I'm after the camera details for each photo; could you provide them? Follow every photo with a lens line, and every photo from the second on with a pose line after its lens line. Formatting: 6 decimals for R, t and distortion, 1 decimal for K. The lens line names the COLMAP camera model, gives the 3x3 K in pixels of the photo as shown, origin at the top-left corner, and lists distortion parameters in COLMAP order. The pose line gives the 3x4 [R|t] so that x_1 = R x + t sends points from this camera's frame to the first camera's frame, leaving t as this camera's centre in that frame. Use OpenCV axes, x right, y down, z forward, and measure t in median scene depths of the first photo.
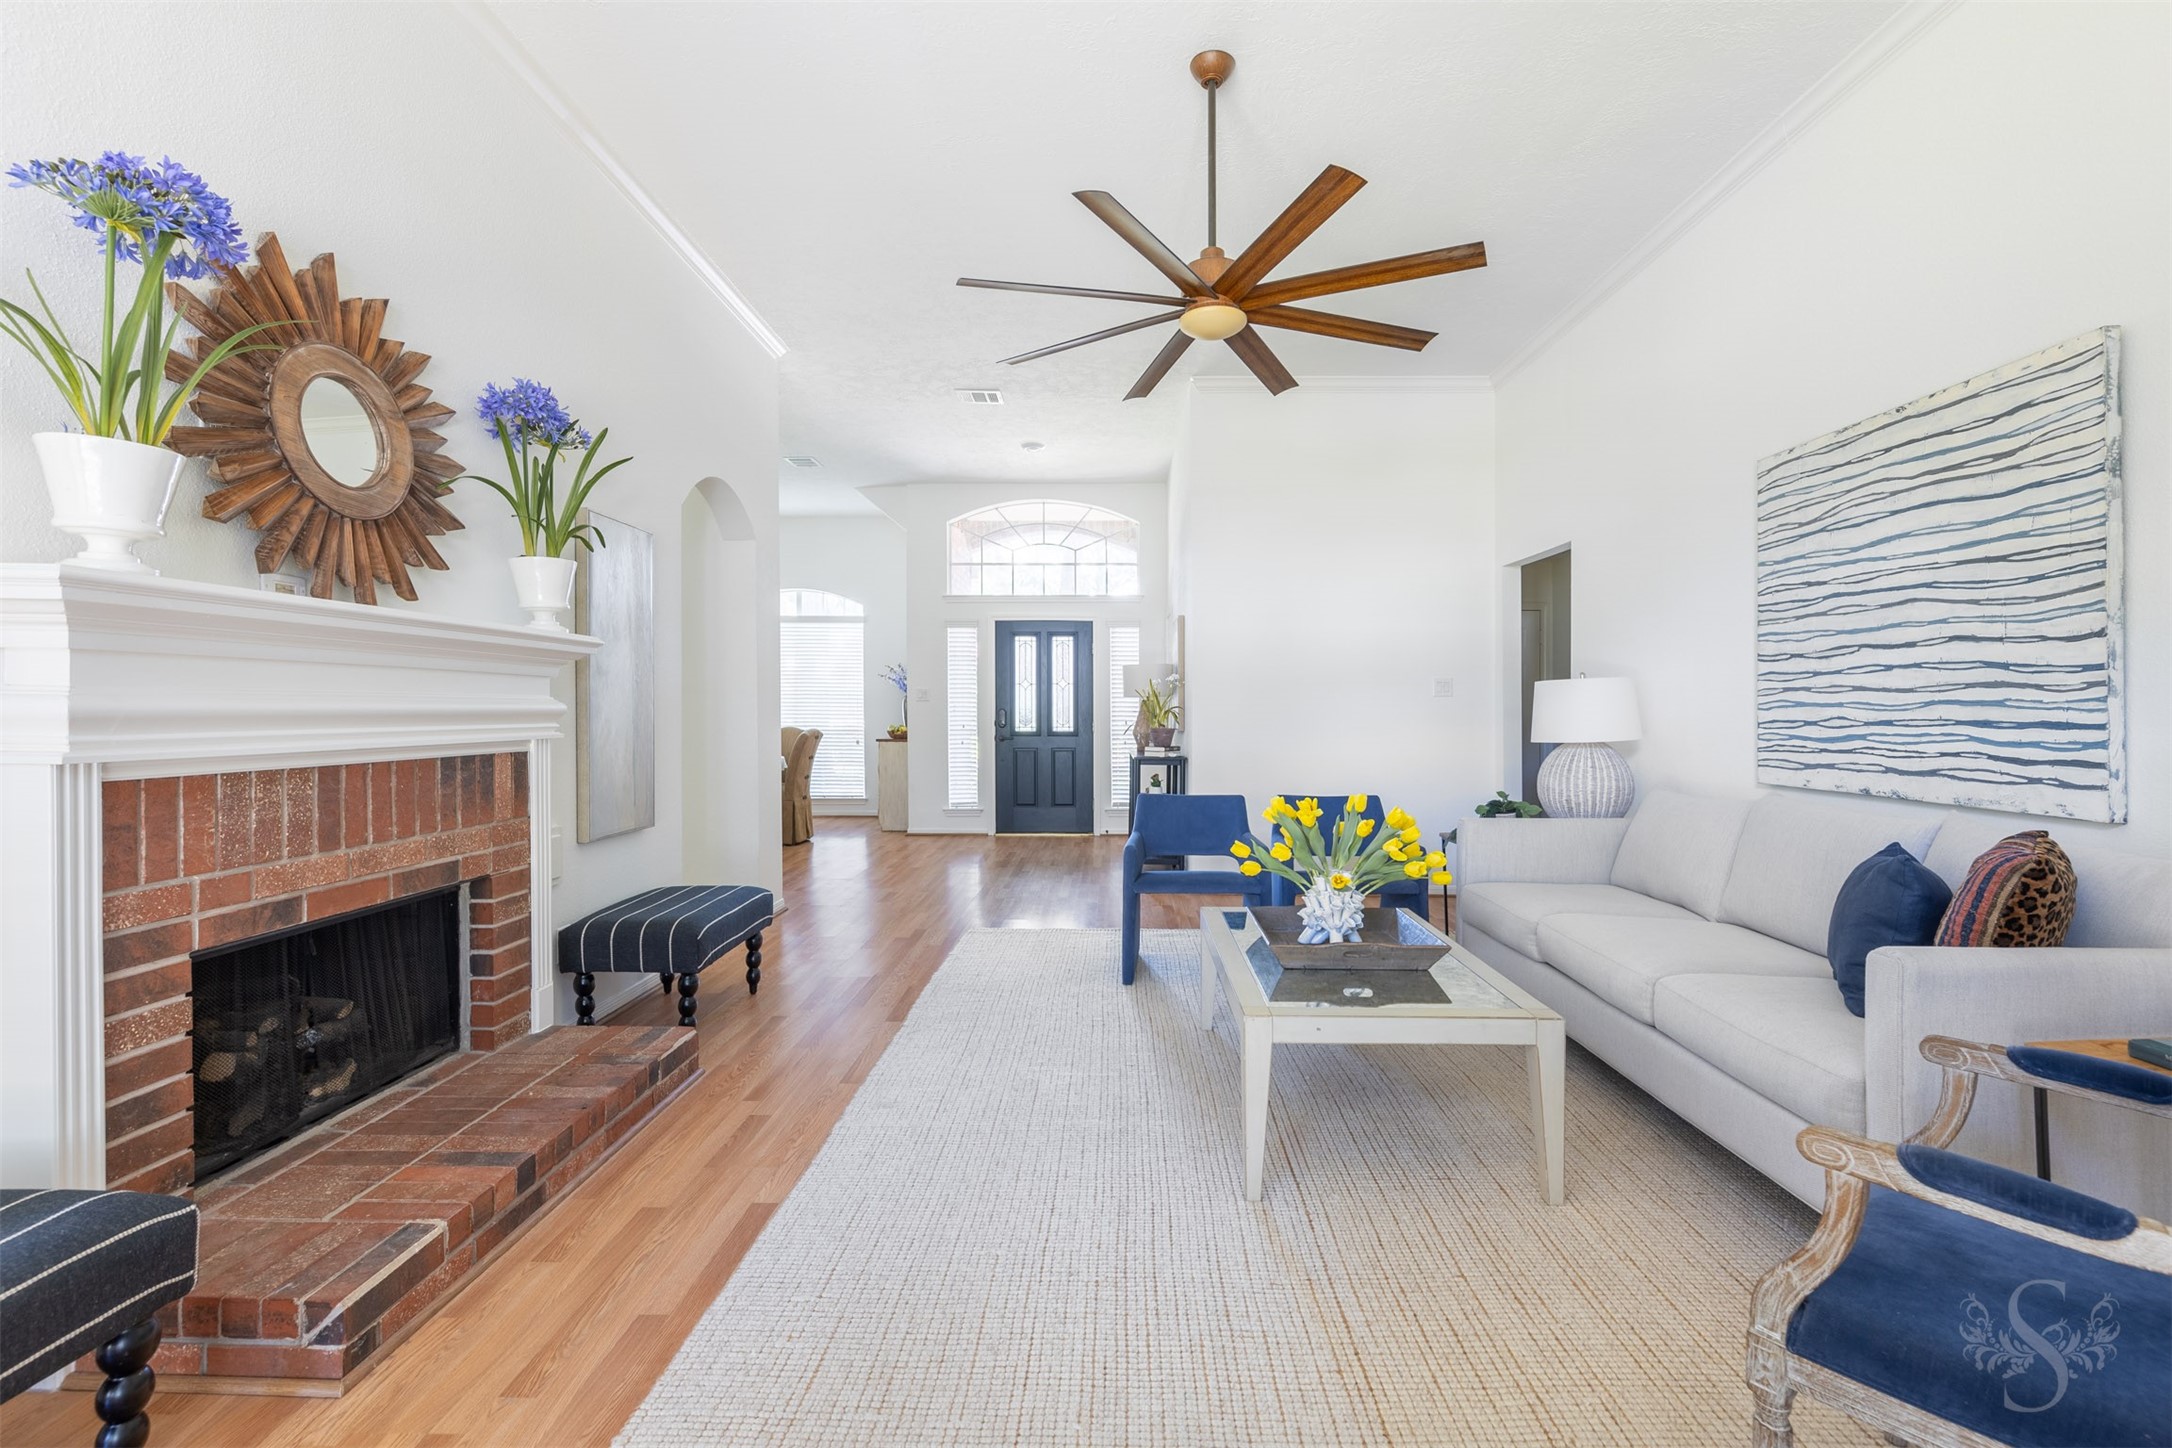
lens RADIAL K [[967.8, 0, 1096.8], [0, 967.8, 692.5], [0, 0, 1]] dist [0.017399, -0.002303]
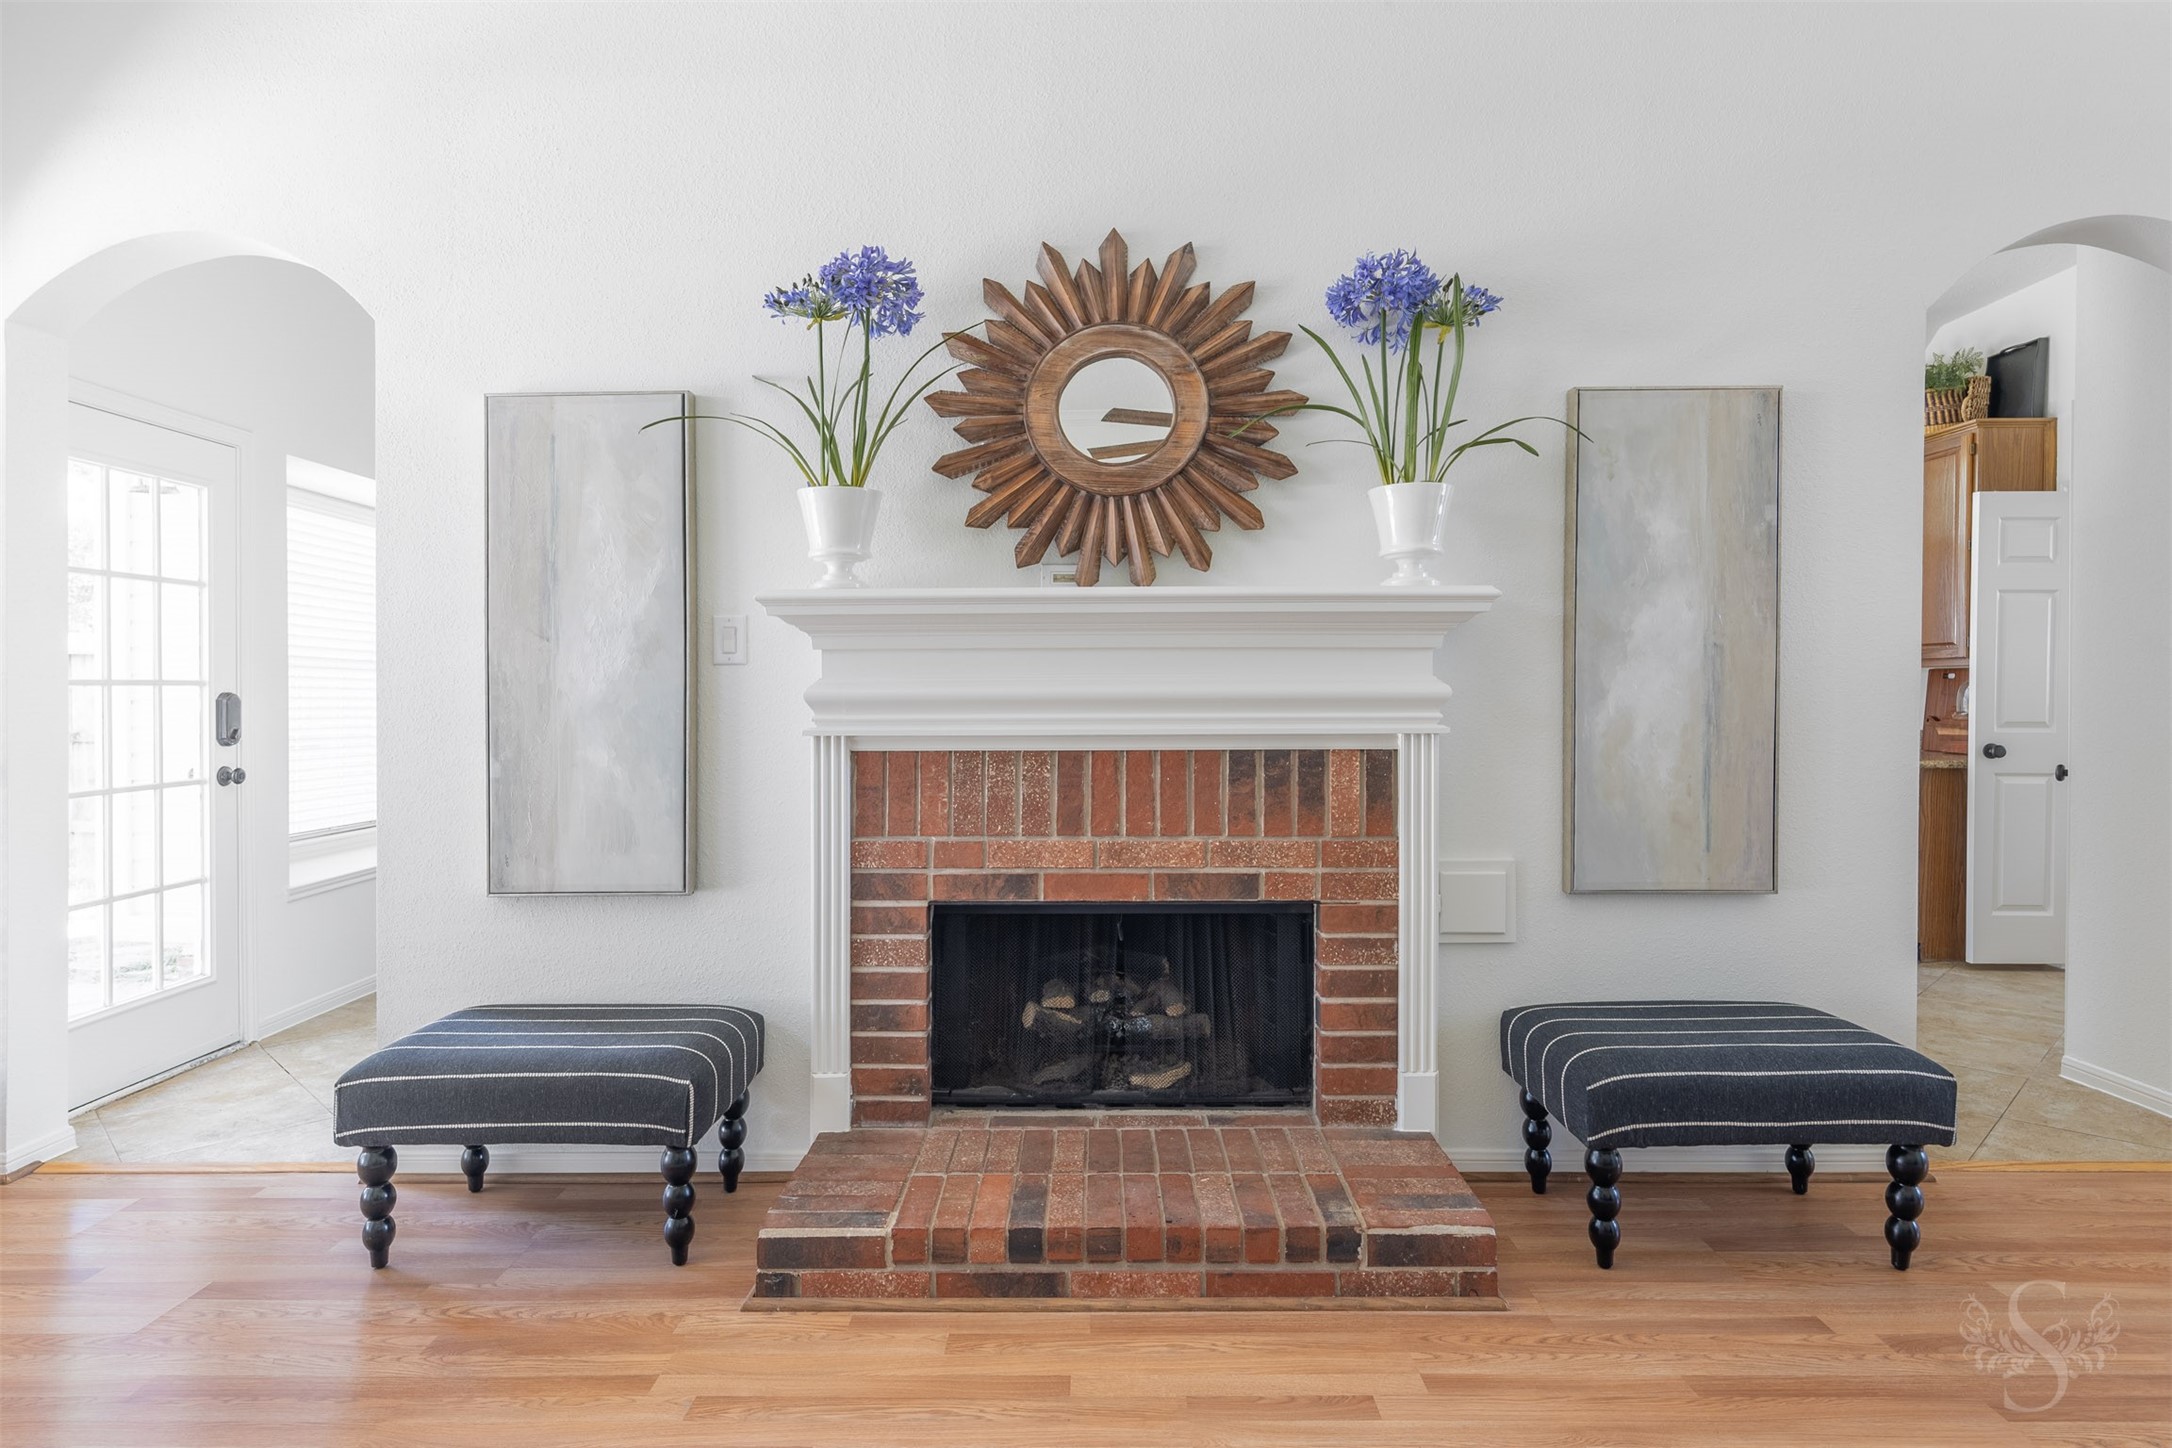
lens RADIAL K [[1130.3, 0, 1022.6], [0, 1130.3, 697.4], [0, 0, 1]] dist [0.009005, 0.001453]
pose [[0.012141, 0.008514, -0.999890, 0.328393], [0.020637, 0.999749, 0.008763, 0.007978], [0.999713, -0.020741, 0.011963, 0.829527]]
